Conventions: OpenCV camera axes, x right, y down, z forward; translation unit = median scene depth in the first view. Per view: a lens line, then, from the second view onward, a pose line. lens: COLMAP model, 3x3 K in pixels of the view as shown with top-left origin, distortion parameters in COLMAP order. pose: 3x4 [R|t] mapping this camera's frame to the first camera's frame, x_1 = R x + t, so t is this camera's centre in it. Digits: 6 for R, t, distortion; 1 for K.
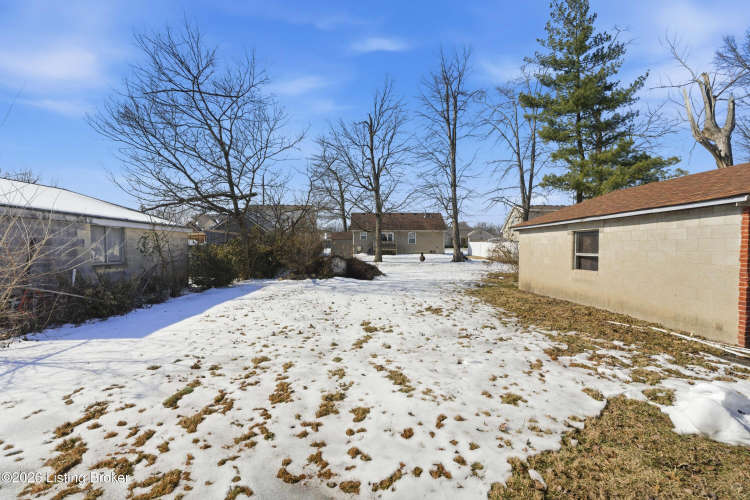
lens RADIAL K [[343.7, 0, 376.1], [0, 343.7, 253.3], [0, 0, 1]] dist [-0.013718, -0.000445]
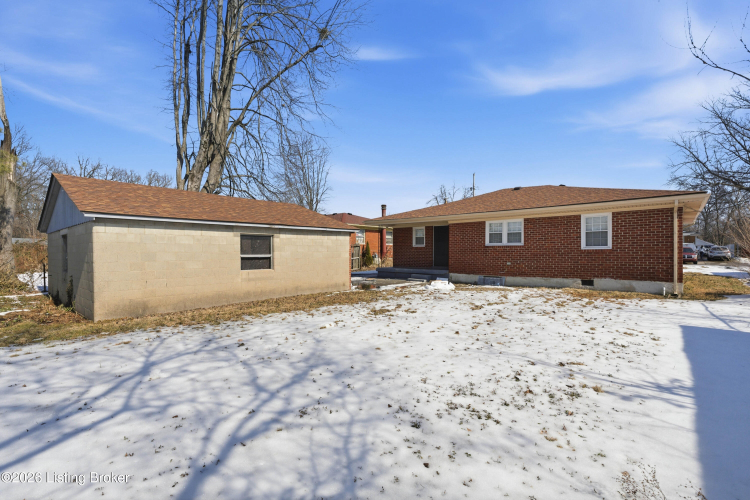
lens RADIAL K [[343.7, 0, 374.5], [0, 343.7, 255.5], [0, 0, 1]] dist [-0.013718, -0.000445]
pose [[-0.701426, 0.016463, 0.712553, -0.459042], [0.031688, 0.999465, 0.008101, 0.006043], [-0.712038, 0.028261, -0.701572, 1.459473]]
